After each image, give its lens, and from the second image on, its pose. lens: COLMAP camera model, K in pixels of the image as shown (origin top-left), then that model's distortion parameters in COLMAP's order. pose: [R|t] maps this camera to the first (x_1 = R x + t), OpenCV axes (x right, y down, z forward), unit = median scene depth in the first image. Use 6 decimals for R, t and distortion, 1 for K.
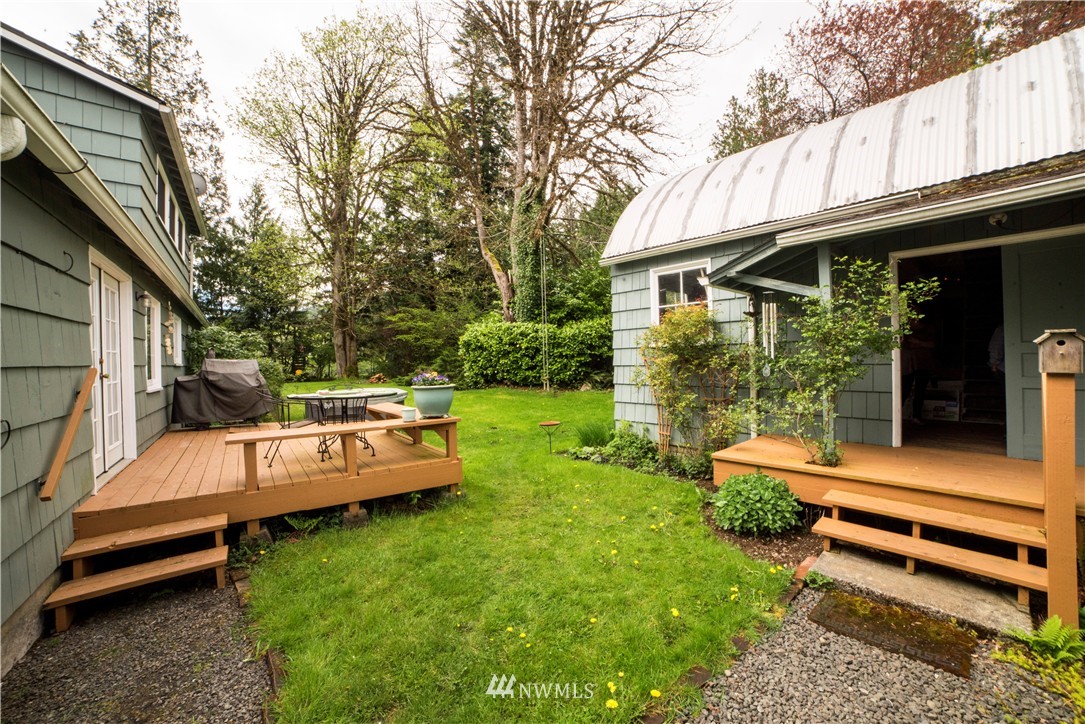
lens RADIAL K [[426.2, 0, 537.2], [0, 426.2, 356.8], [0, 0, 1]] dist [-0.061297, 0.000050]
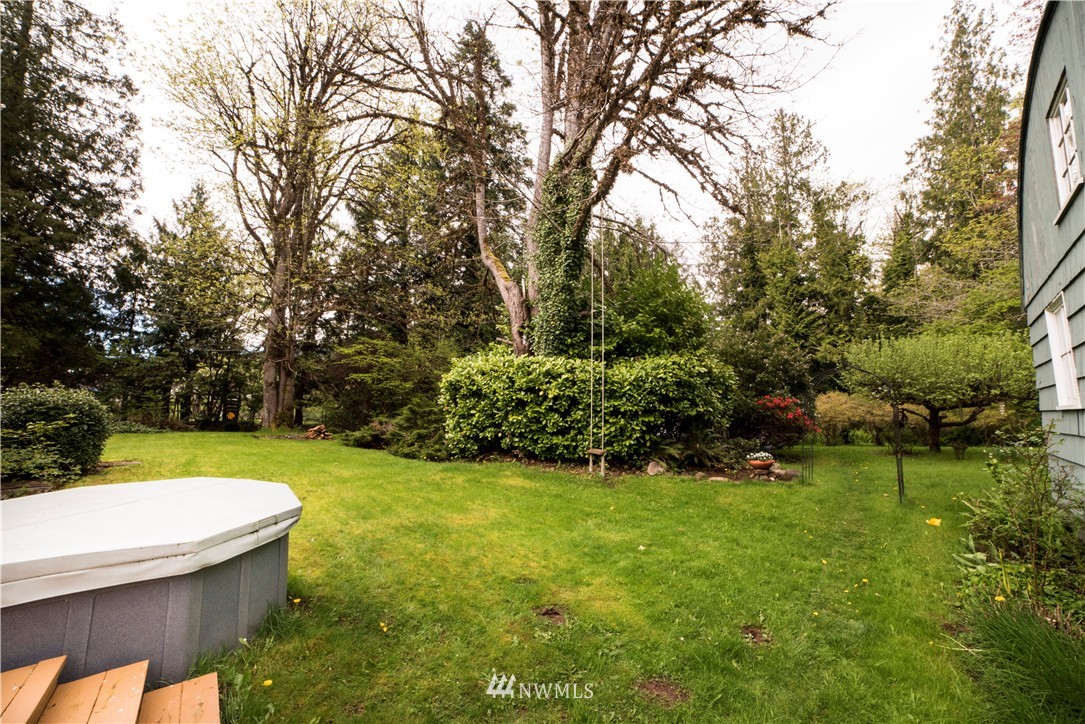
lens RADIAL K [[429.4, 0, 542.5], [0, 429.4, 362.0], [0, 0, 1]] dist [-0.064744, 0.000064]
pose [[0.995961, 0.049246, 0.075074, -0.085891], [-0.040431, 0.992574, -0.114727, 0.000025], [-0.080166, 0.111229, 0.990556, 0.374728]]
